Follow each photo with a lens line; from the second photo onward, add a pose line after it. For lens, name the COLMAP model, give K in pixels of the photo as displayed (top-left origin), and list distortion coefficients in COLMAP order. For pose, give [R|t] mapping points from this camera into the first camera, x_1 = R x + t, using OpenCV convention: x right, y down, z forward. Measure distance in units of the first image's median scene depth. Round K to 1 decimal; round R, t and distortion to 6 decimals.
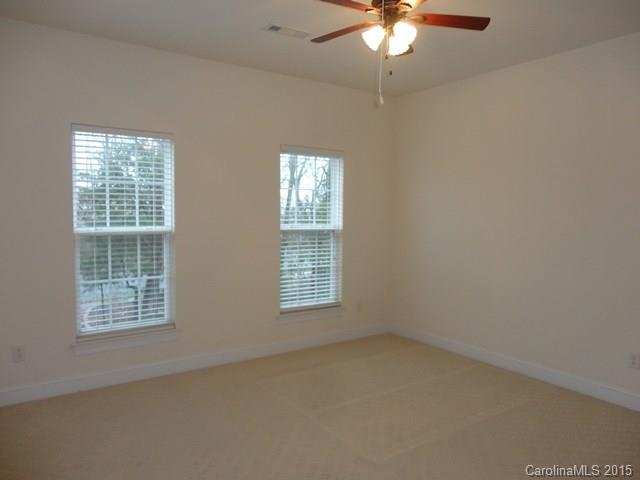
lens RADIAL K [[472.6, 0, 320.0], [0, 472.6, 240.0], [0, 0, 1]] dist [-0.000845, 0.004002]
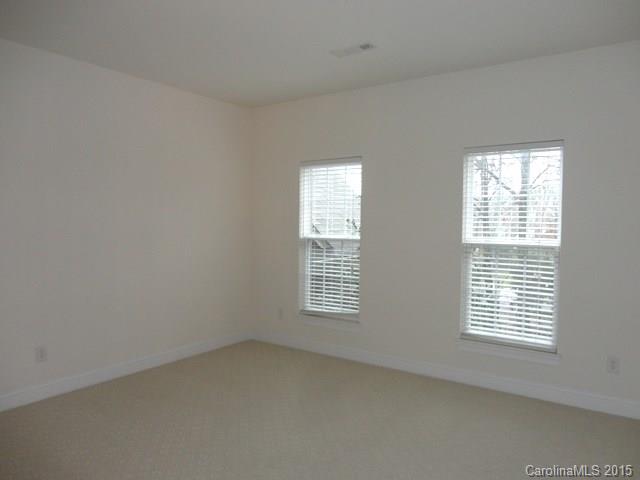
lens RADIAL K [[472.6, 0, 320.0], [0, 472.6, 240.0], [0, 0, 1]] dist [-0.000845, 0.004002]
pose [[0.315145, 0.031296, -0.948527, 0.628665], [-0.057955, 0.998225, 0.013681, -0.022050], [0.947272, 0.050661, 0.316399, 0.438355]]
